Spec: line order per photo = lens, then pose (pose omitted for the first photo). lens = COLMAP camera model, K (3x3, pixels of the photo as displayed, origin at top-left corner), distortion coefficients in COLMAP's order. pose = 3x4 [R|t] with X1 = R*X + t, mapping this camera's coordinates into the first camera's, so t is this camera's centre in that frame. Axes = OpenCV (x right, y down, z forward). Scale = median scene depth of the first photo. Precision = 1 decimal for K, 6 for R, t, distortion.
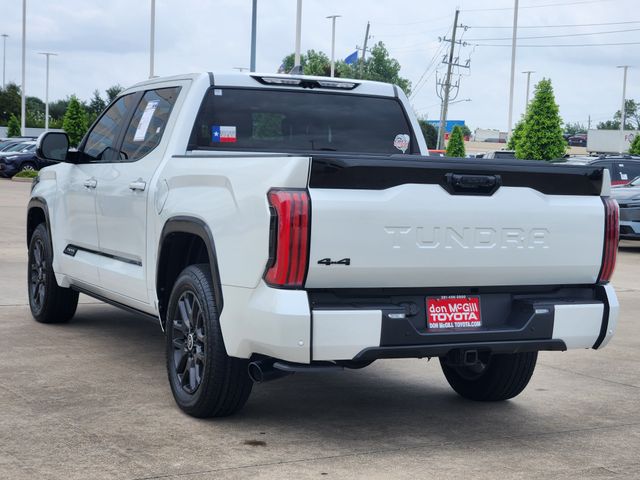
lens RADIAL K [[1208.2, 0, 320.0], [0, 1208.2, 240.0], [0, 0, 1]] dist [-0.569948, 5.596963]
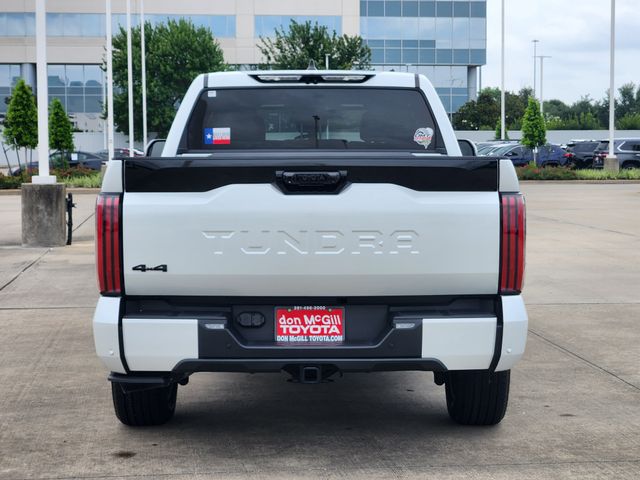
lens RADIAL K [[1208.2, 0, 320.0], [0, 1208.2, 240.0], [0, 0, 1]] dist [-0.569948, 5.596963]
pose [[0.914051, -0.006969, -0.405540, 0.485826], [0.006693, 0.999975, -0.002100, -0.001360], [0.405545, -0.000795, 0.914075, 0.174852]]
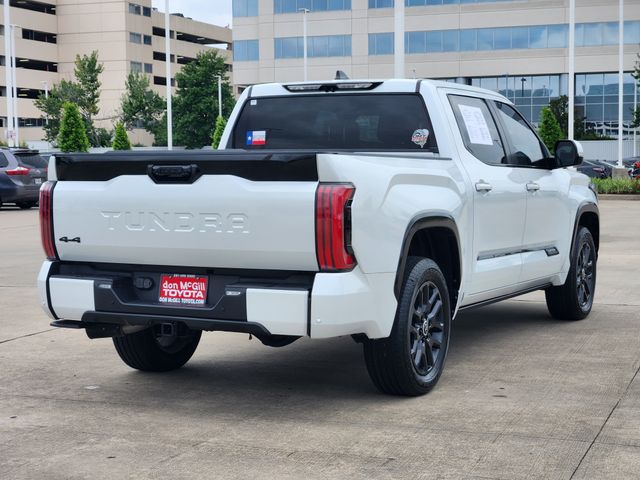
lens RADIAL K [[1164.6, 0, 299.8], [0, 1164.6, 240.7], [0, 0, 1]] dist [-0.386683, 5.016361]
pose [[0.638897, 0.015374, -0.769139, 1.005267], [-0.025312, 0.999679, -0.001044, 0.013504], [0.768876, 0.020136, 0.639081, 0.394562]]
